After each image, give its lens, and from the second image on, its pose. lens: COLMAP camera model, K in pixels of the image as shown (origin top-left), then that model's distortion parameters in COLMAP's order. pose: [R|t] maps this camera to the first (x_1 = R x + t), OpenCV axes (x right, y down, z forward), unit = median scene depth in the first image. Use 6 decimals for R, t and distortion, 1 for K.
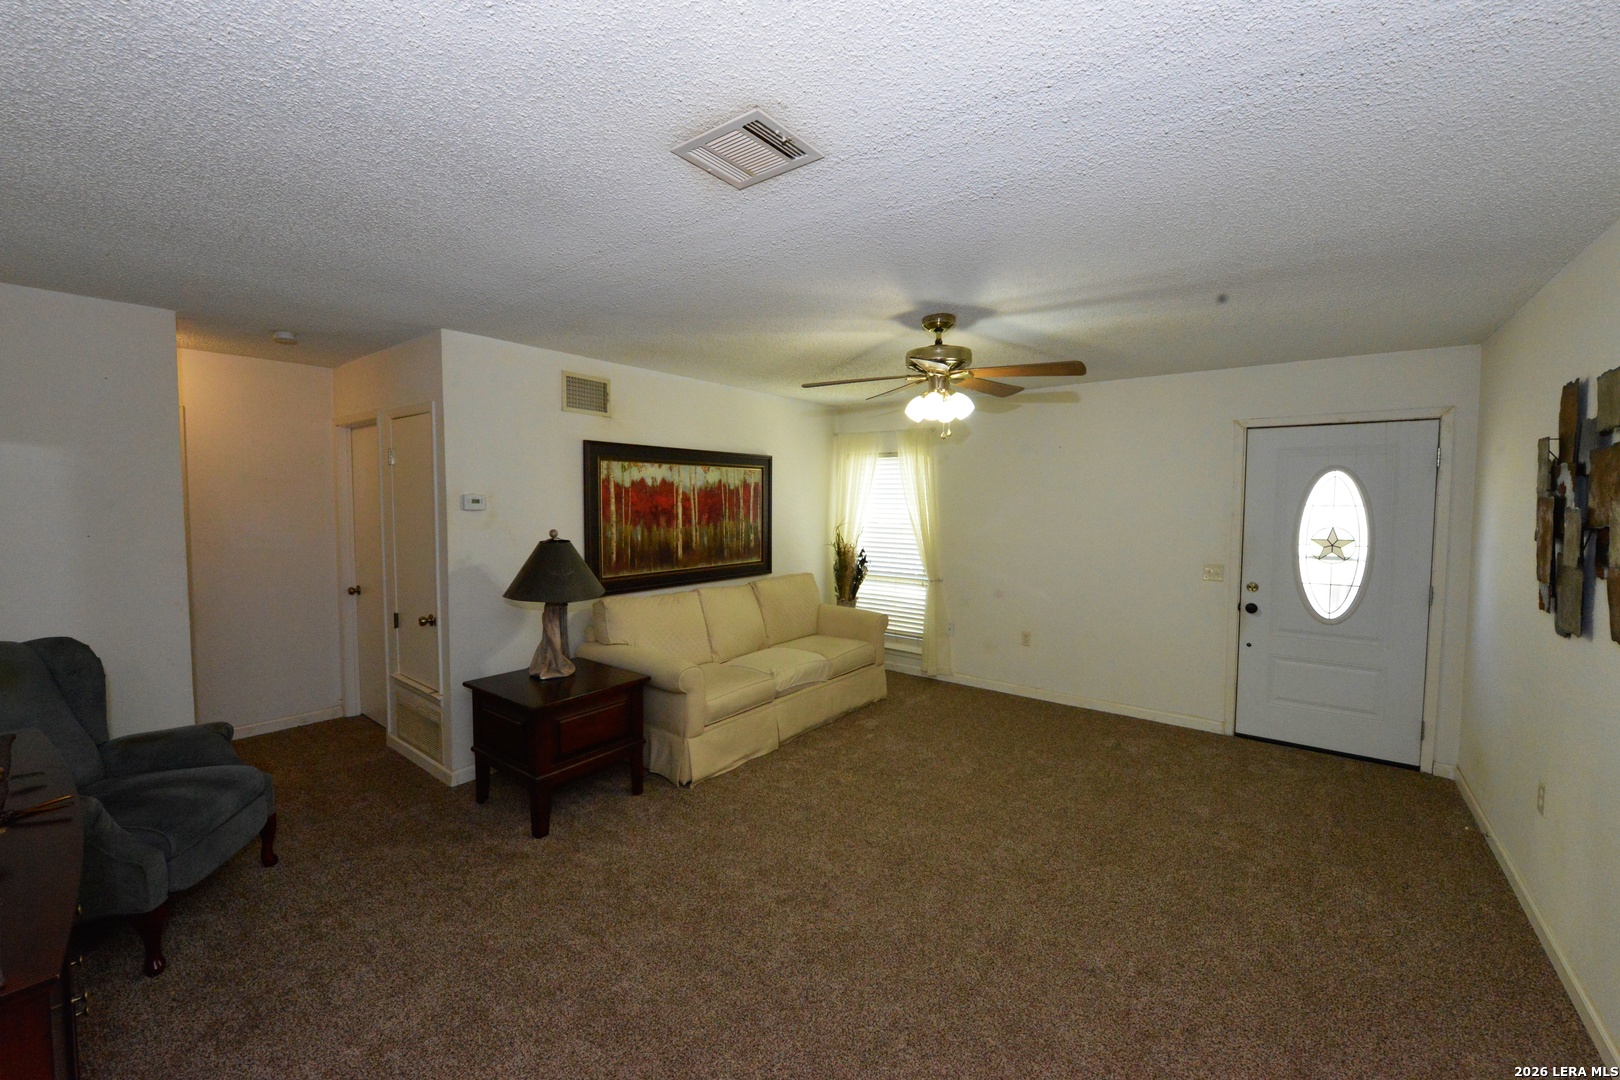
lens RADIAL K [[635.8, 0, 810.5], [0, 635.8, 533.8], [0, 0, 1]] dist [-0.011829, -0.000238]
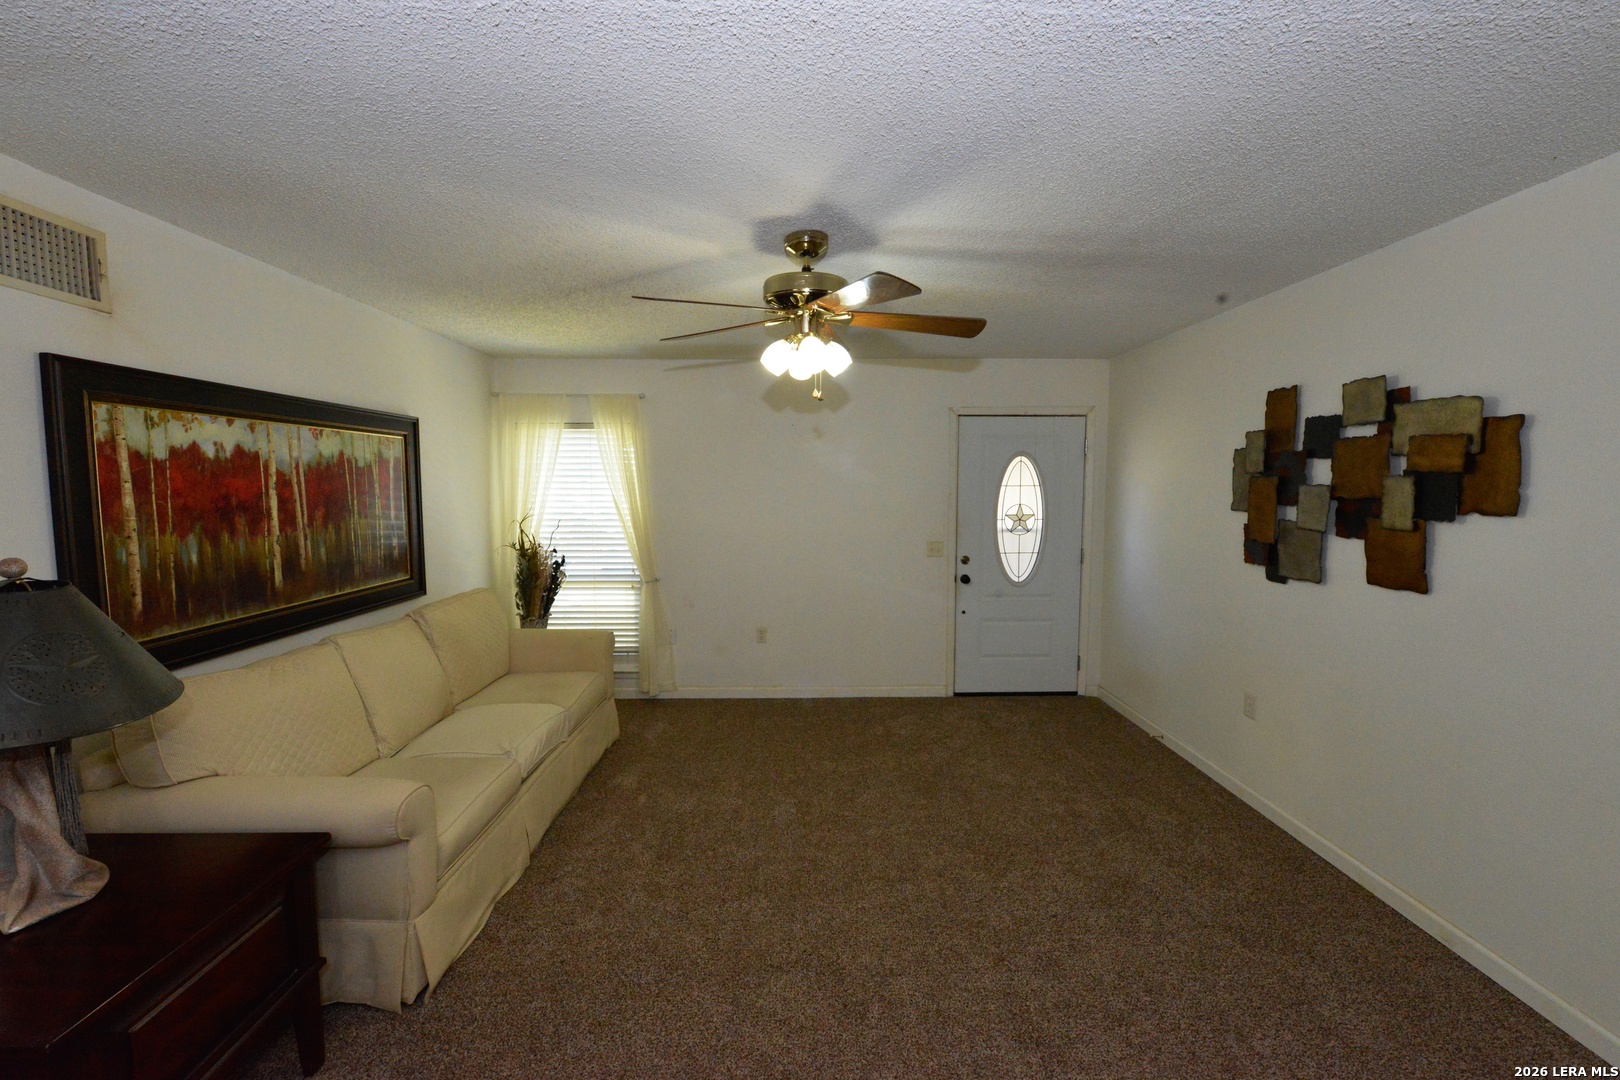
lens RADIAL K [[635.8, 0, 810.5], [0, 635.8, 533.8], [0, 0, 1]] dist [-0.011829, -0.000238]
pose [[0.781749, -0.053798, 0.621268, -0.188594], [0.038927, 0.998539, 0.037486, -0.012966], [-0.622377, -0.005121, 0.782701, 0.278181]]
